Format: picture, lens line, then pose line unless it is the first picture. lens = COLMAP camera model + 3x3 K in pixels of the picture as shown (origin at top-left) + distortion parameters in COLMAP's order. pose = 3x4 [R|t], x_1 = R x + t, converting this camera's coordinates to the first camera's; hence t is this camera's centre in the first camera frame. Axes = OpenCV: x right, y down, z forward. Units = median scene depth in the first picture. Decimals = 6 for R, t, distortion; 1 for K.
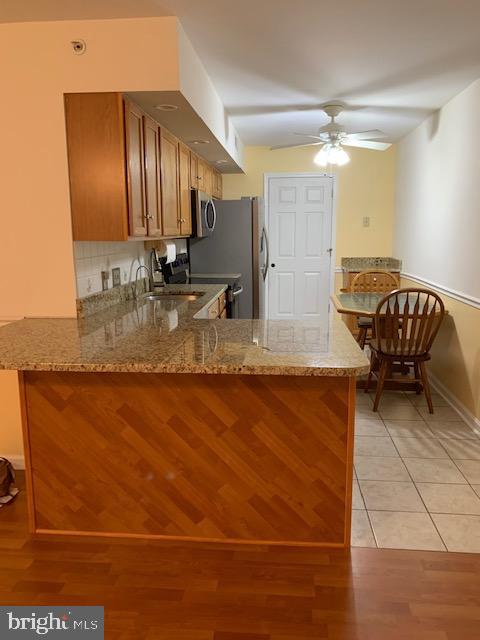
lens RADIAL K [[491.2, 0, 240.1], [0, 491.2, 321.2], [0, 0, 1]] dist [0.029380, -0.001971]
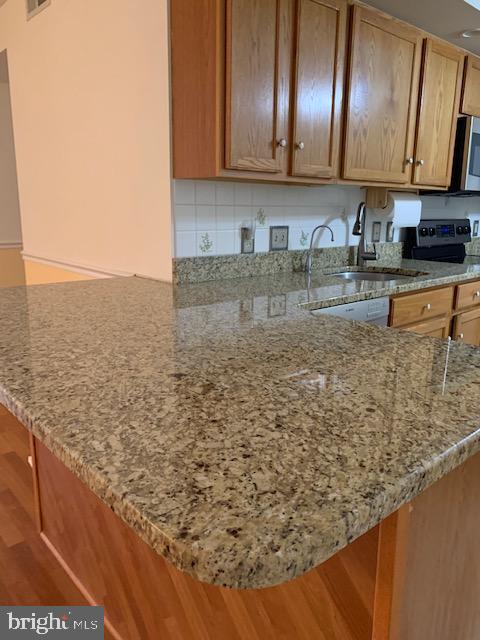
lens RADIAL K [[491.2, 0, 240.0], [0, 491.2, 316.3], [0, 0, 1]] dist [0.029380, -0.001971]
pose [[0.719792, 0.164091, -0.674518, 0.234720], [-0.141268, 0.985953, 0.089104, -0.034029], [0.679664, 0.031151, 0.732862, 0.454985]]
